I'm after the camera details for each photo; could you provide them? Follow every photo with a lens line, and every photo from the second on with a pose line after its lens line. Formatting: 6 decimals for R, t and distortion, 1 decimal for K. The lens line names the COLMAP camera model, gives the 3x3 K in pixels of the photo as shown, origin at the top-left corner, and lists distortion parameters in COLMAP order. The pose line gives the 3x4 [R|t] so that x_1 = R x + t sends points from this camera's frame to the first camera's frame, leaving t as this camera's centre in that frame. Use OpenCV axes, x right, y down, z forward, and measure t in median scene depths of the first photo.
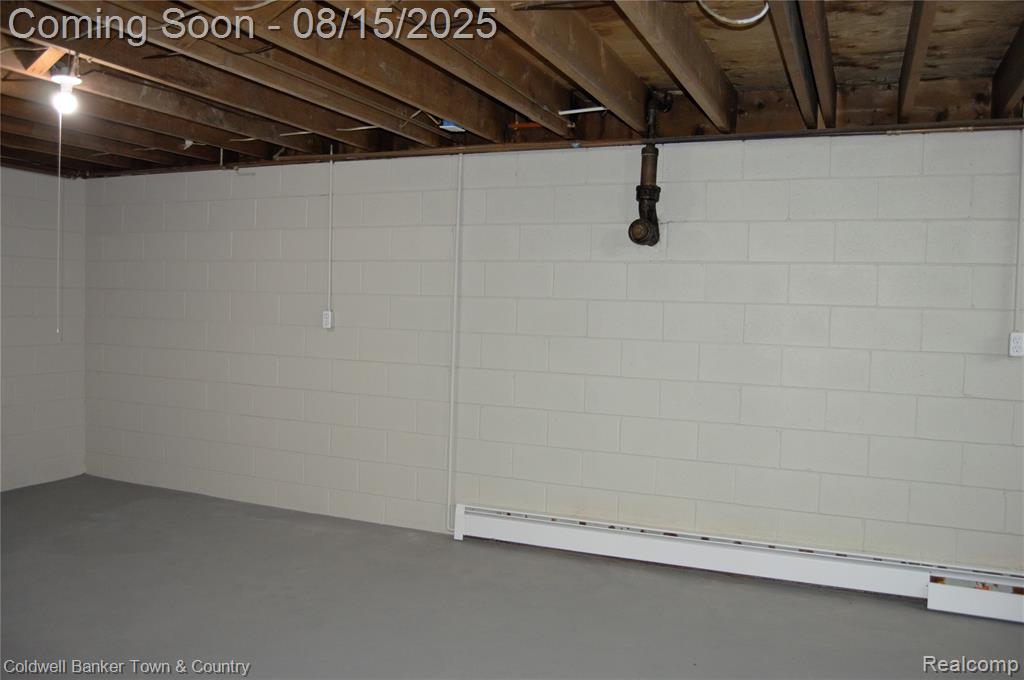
lens RADIAL K [[814.3, 0, 512.0], [0, 814.3, 340.0], [0, 0, 1]] dist [-0.090895, 0.038355]
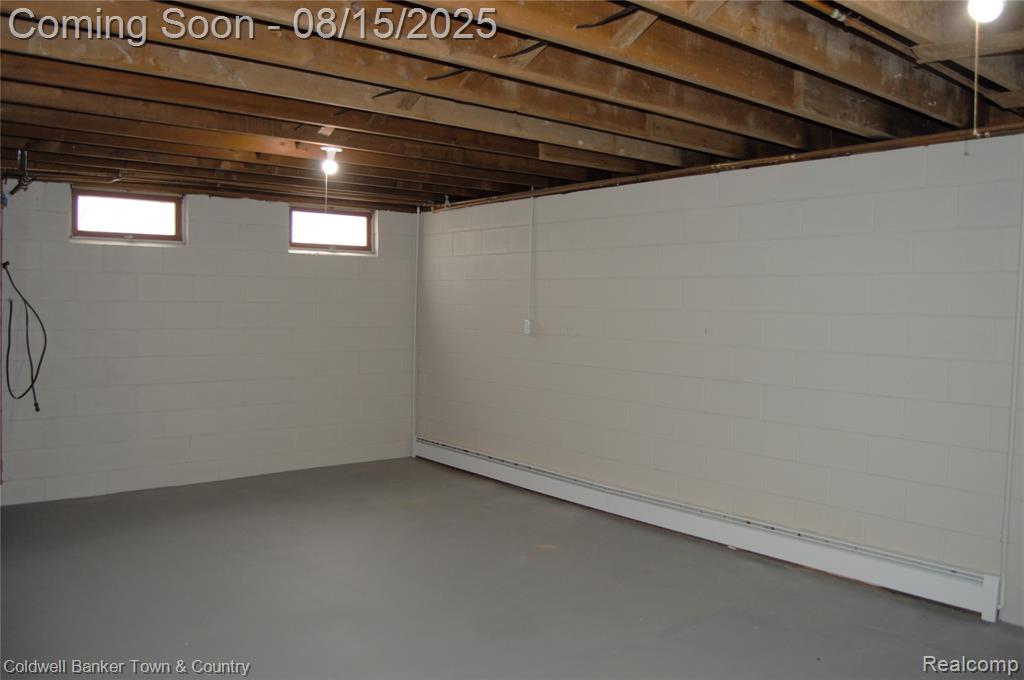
lens RADIAL K [[814.3, 0, 512.0], [0, 814.3, 340.0], [0, 0, 1]] dist [-0.090895, 0.038355]
pose [[0.904941, 0.028264, -0.424598, 0.336806], [-0.037320, 0.999218, -0.013025, 0.013594], [0.423898, 0.027633, 0.905288, -0.143316]]
